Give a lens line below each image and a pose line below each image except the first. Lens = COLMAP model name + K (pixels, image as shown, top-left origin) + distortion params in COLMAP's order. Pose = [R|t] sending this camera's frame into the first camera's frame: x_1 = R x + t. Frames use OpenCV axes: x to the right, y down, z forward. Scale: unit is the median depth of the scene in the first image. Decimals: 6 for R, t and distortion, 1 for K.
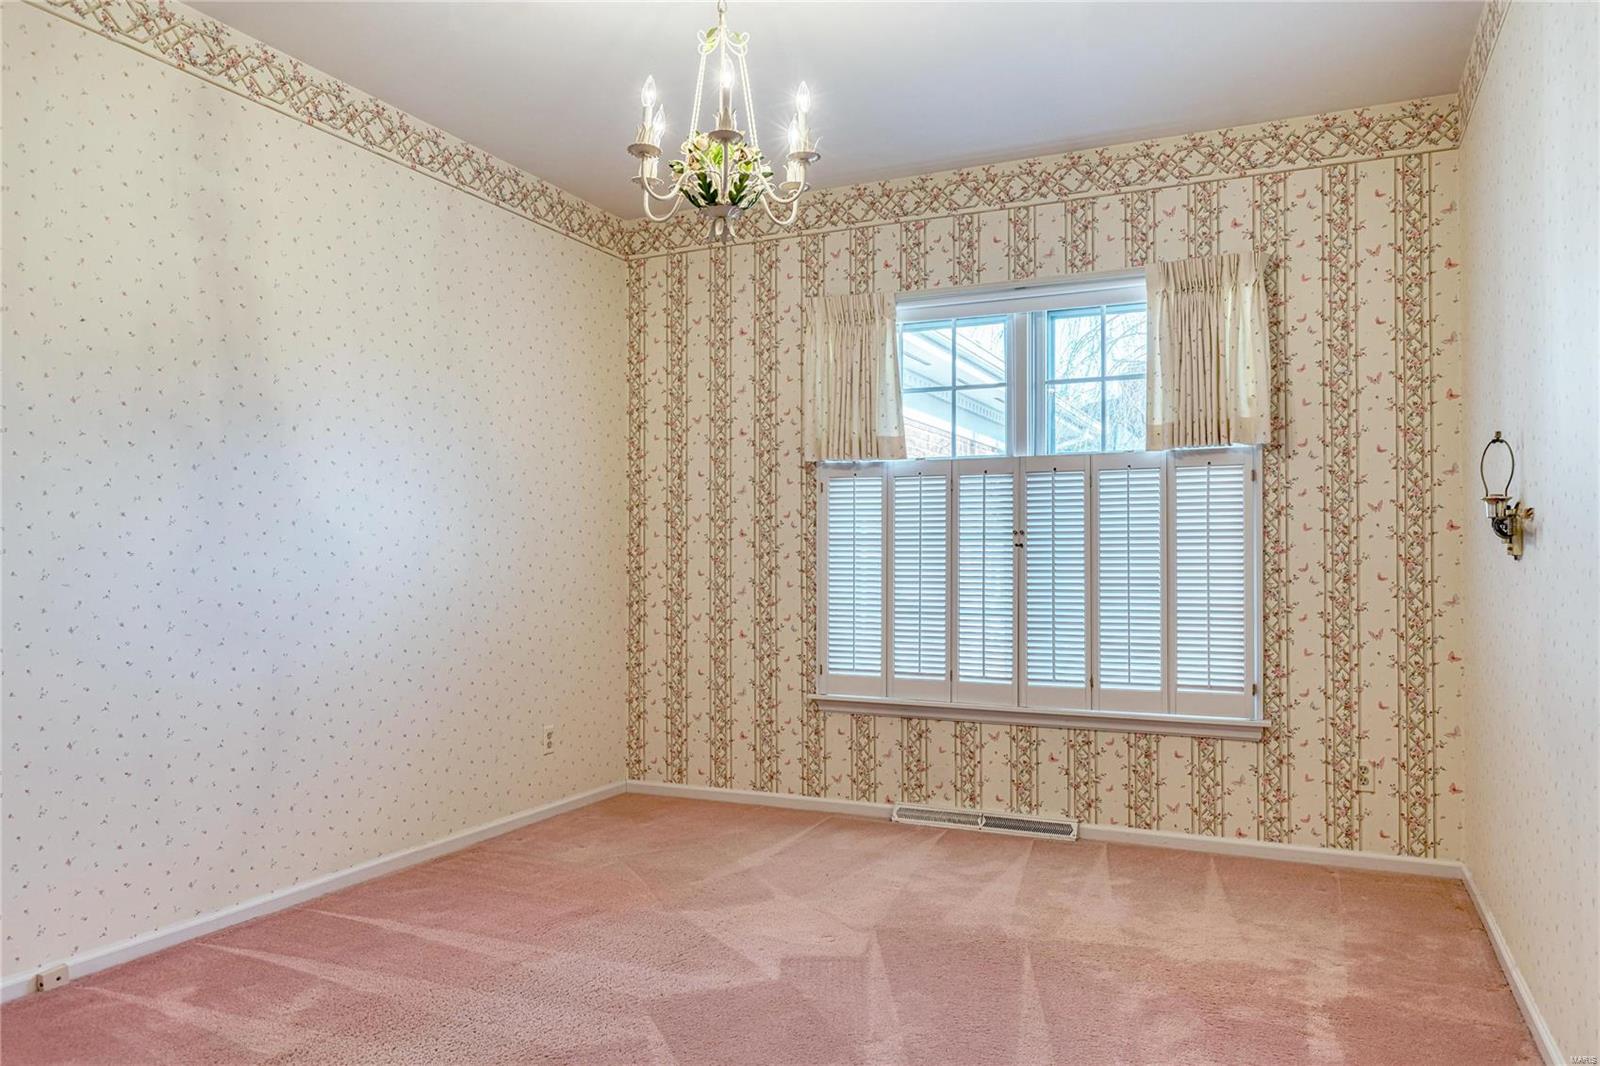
lens RADIAL K [[1119.2, 0, 800.0], [0, 1119.2, 533.0], [0, 0, 1]] dist [-0.001636, -0.000284]
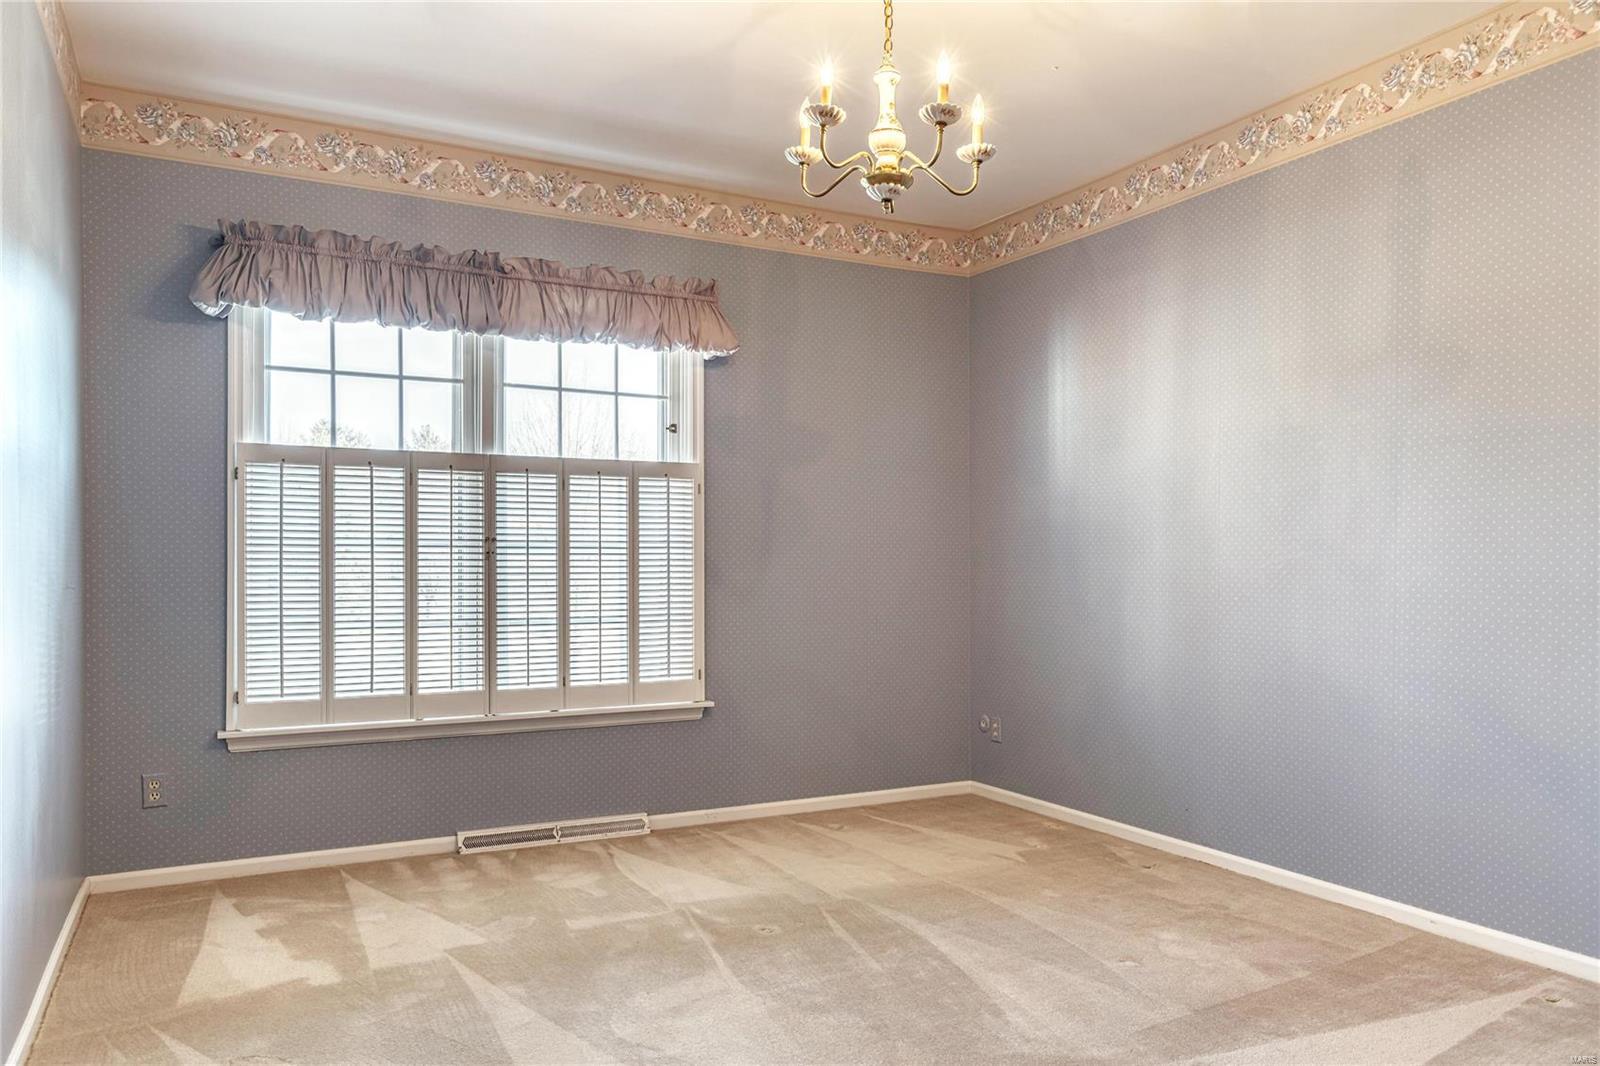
lens RADIAL K [[1119.2, 0, 800.0], [0, 1119.2, 533.0], [0, 0, 1]] dist [-0.001636, -0.000284]
pose [[0.610094, 0.018174, 0.792120, -0.401355], [-0.016811, 0.999809, -0.009991, 0.003989], [-0.792151, -0.007221, 0.610283, 0.207121]]
